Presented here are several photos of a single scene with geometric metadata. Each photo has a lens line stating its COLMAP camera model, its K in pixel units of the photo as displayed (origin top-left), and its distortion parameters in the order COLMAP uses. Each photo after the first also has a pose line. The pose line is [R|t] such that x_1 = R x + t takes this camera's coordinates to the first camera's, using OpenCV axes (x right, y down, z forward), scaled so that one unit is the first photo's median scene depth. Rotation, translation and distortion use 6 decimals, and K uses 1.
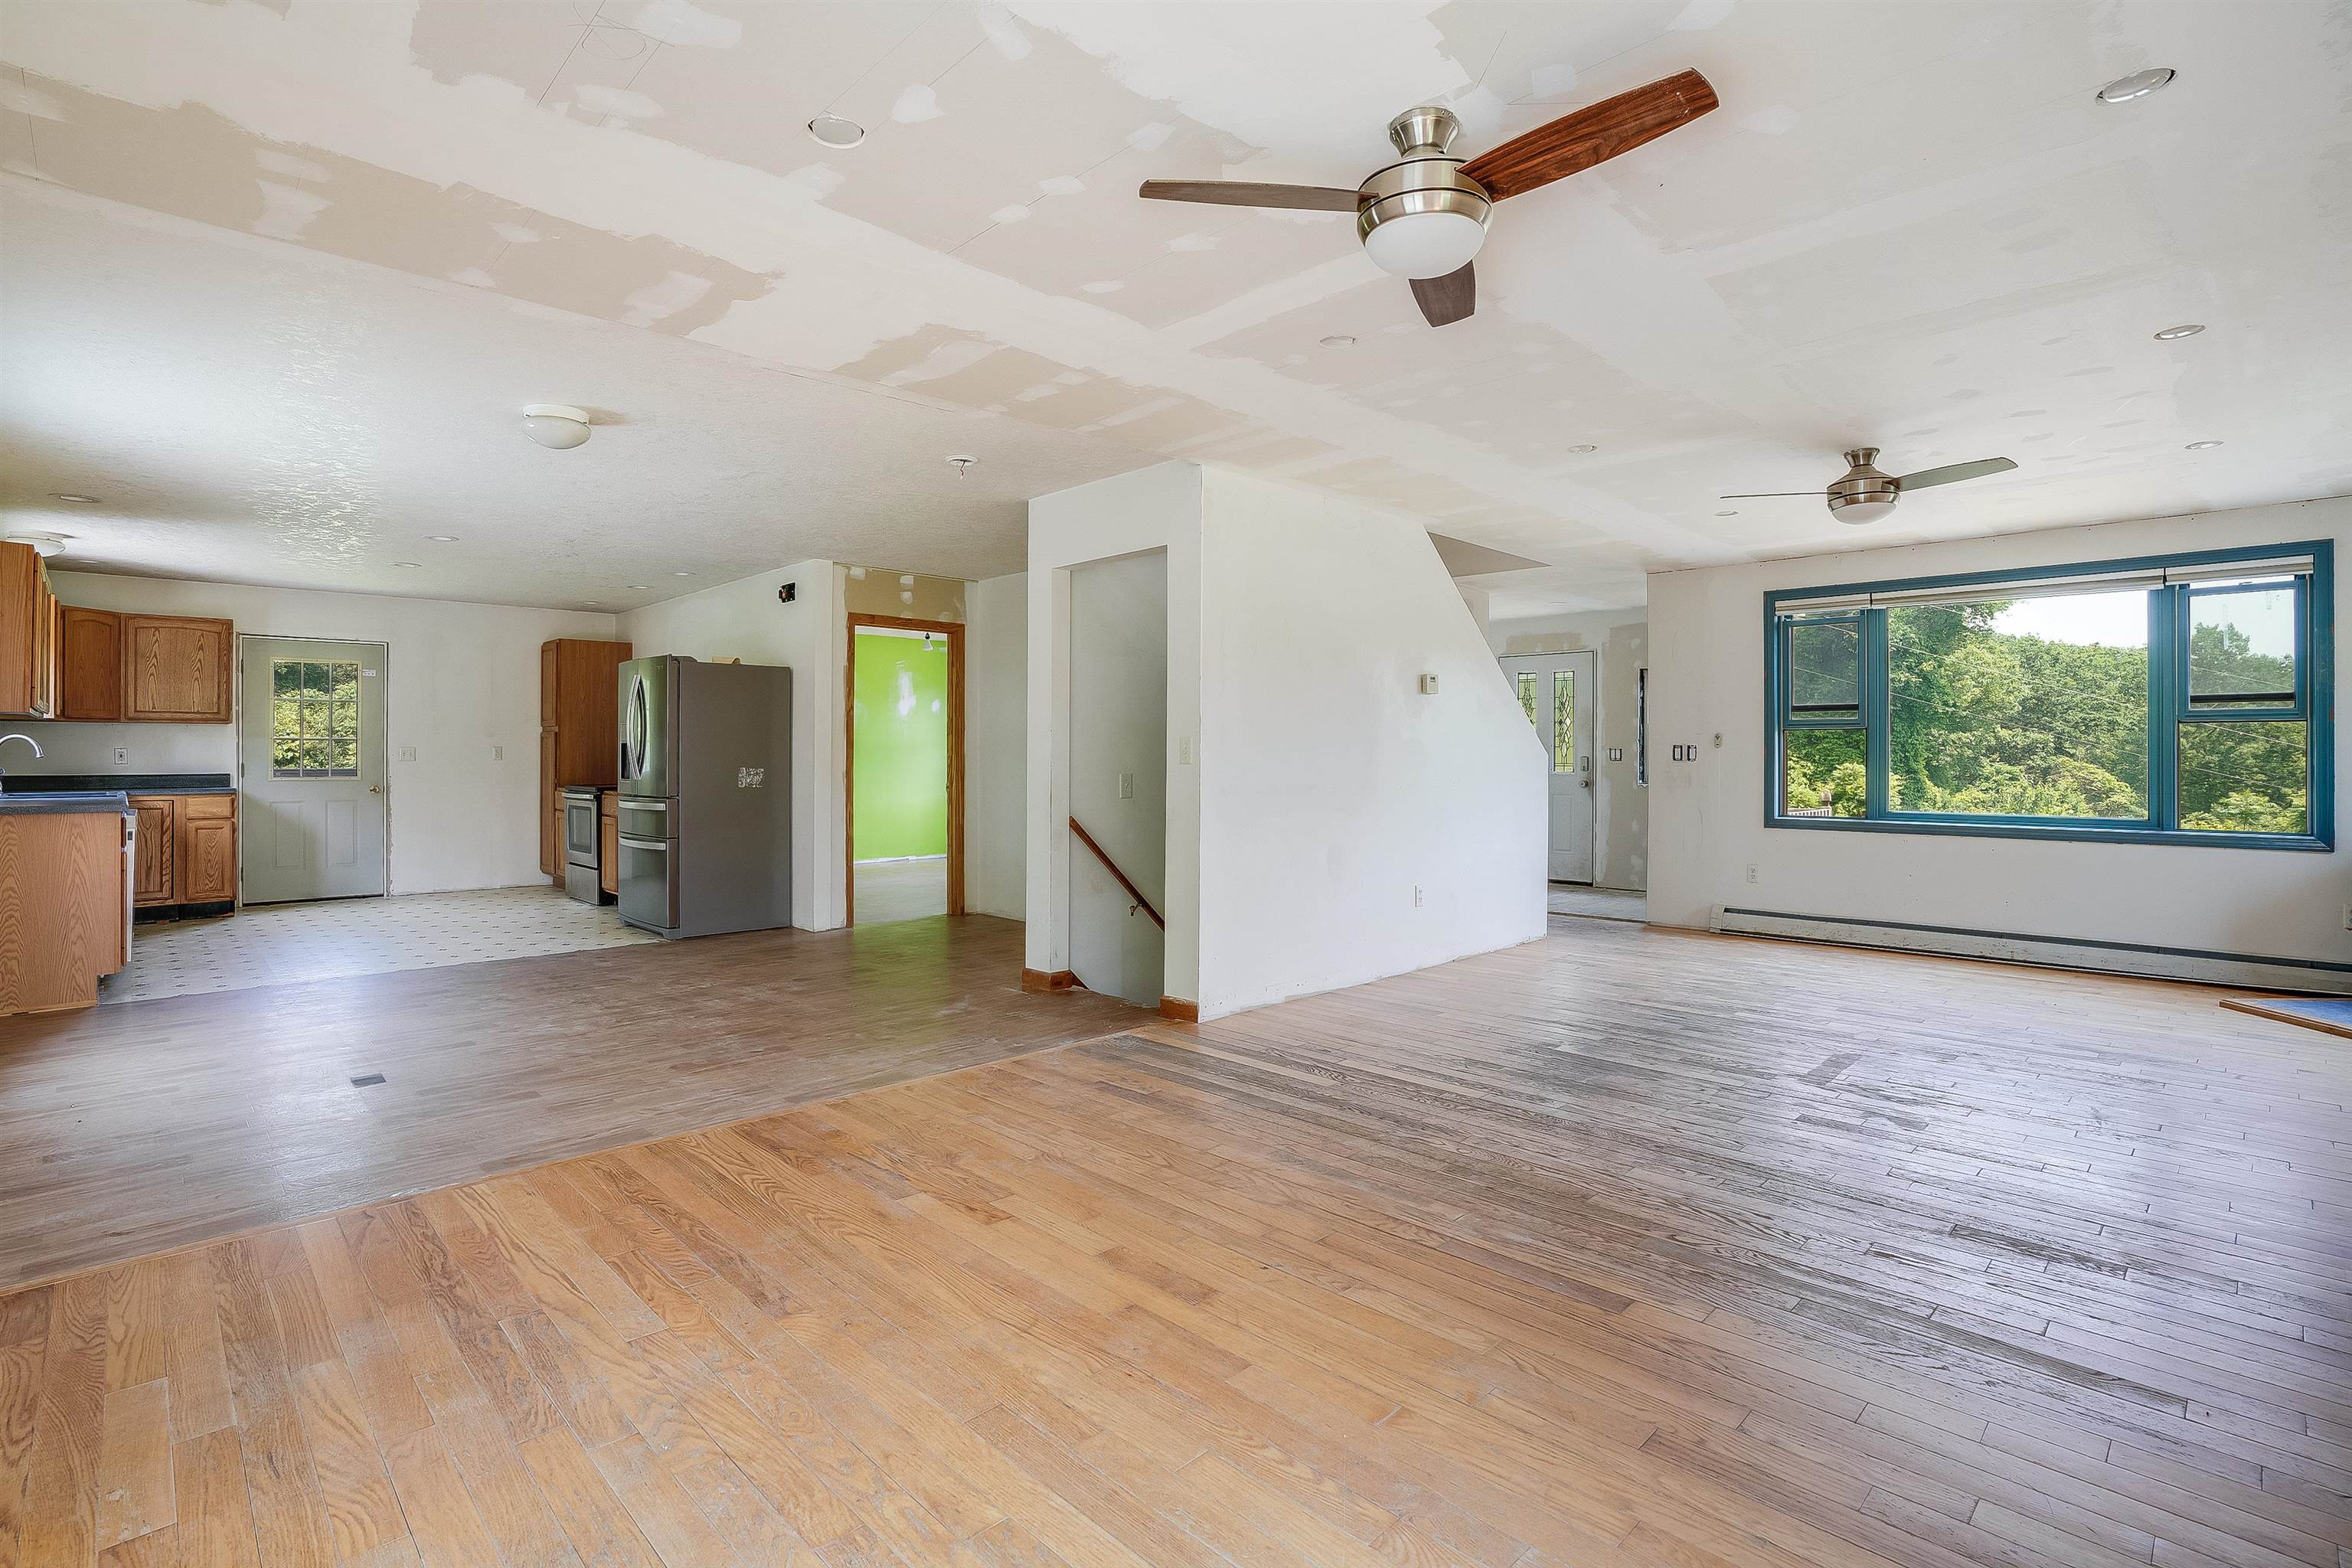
lens RADIAL K [[1128.9, 0, 1202.5], [0, 1128.9, 750.3], [0, 0, 1]] dist [-0.019192, 0.011334]
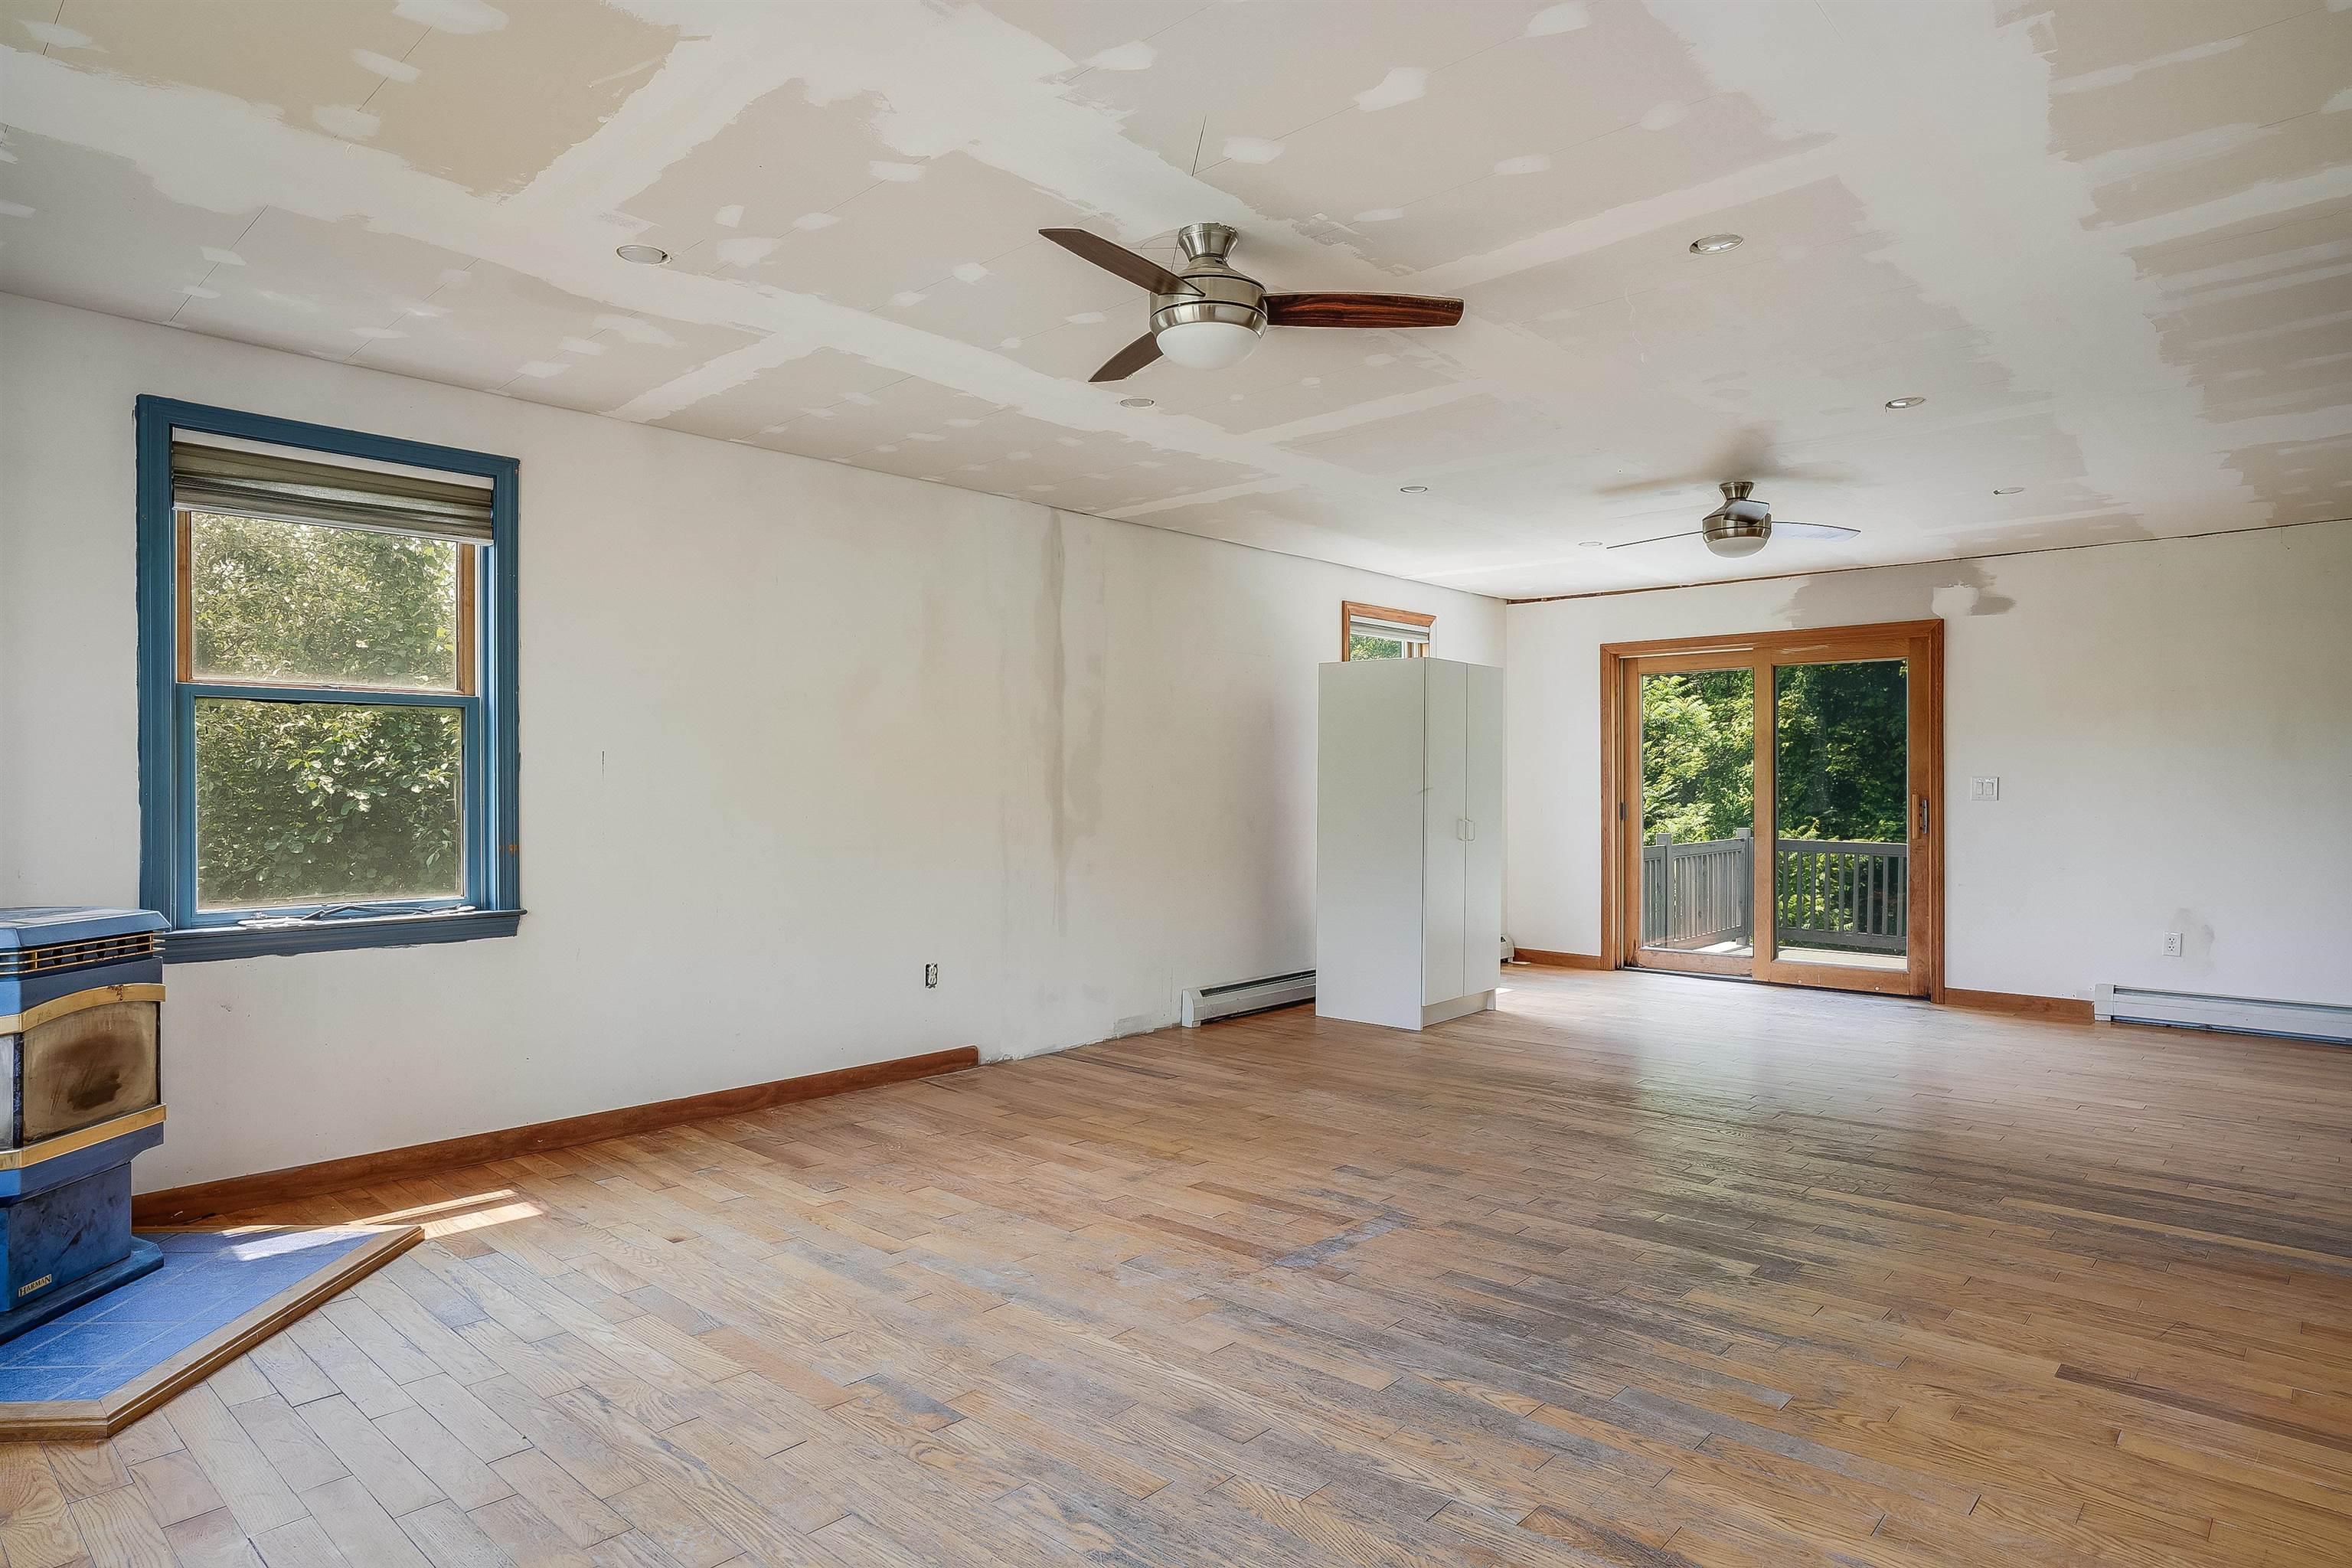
lens RADIAL K [[1331.0, 0, 1169.9], [0, 1331.0, 795.8], [0, 0, 1]] dist [-0.016181, 0.000042]
pose [[-0.999910, 0.000099, -0.013391, 0.433341], [0.000105, 1.000000, -0.000439, 0.005659], [0.013391, -0.000440, -0.999910, 1.158663]]
